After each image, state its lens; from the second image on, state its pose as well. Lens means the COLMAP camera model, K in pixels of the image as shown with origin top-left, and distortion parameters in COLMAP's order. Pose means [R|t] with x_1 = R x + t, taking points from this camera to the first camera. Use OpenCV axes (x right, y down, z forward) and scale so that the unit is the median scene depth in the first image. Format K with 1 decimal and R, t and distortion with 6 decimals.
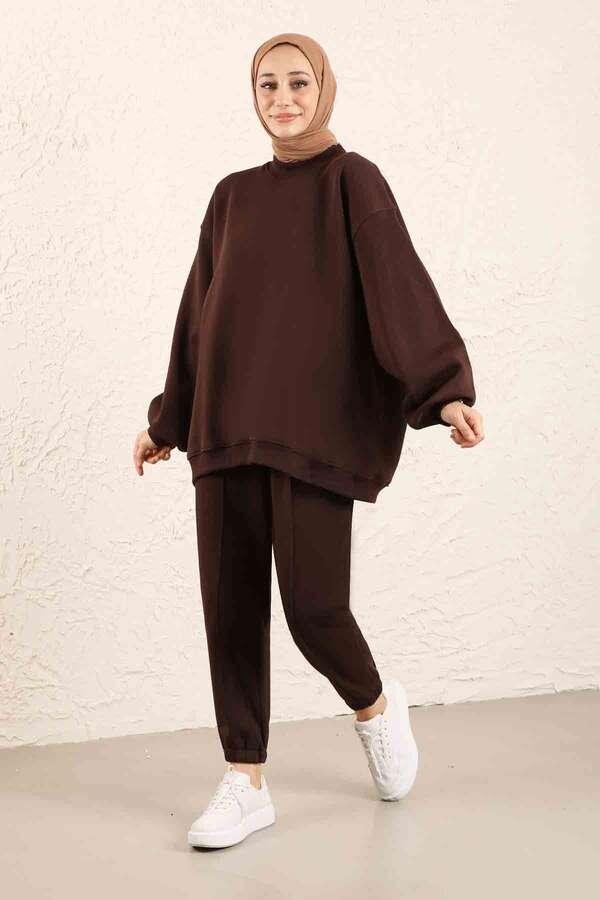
lens RADIAL K [[1971.3, 0, 300.0], [0, 1971.3, 450.0], [0, 0, 1]] dist [-0.343765, 0.125674]
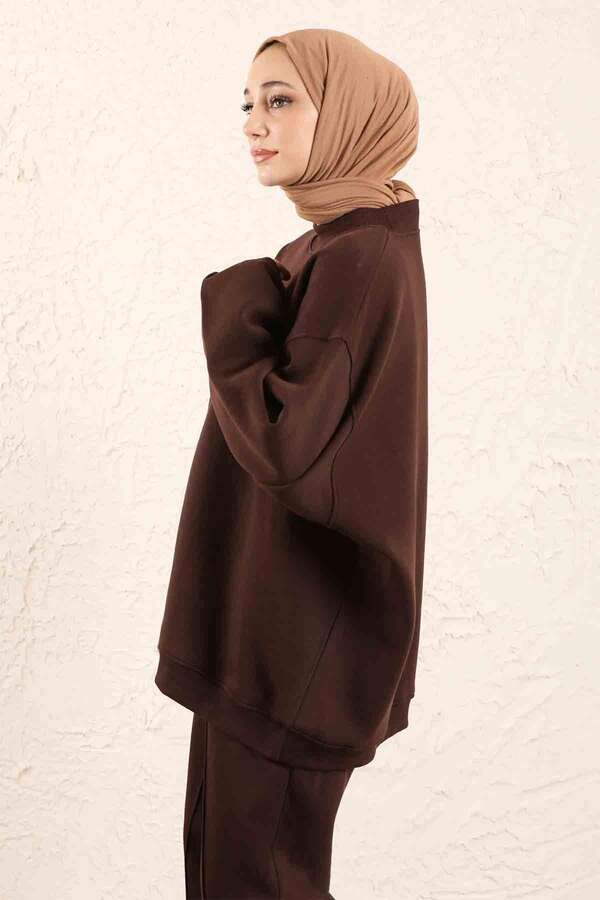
lens RADIAL K [[2151.5, 0, 300.0], [0, 2151.5, 450.0], [0, 0, 1]] dist [-0.404722, 0.653730]
pose [[0.999019, 0.030703, -0.031923, 0.013864], [-0.031380, 0.999288, -0.020955, -0.042862], [0.031257, 0.021936, 0.999271, 0.223878]]
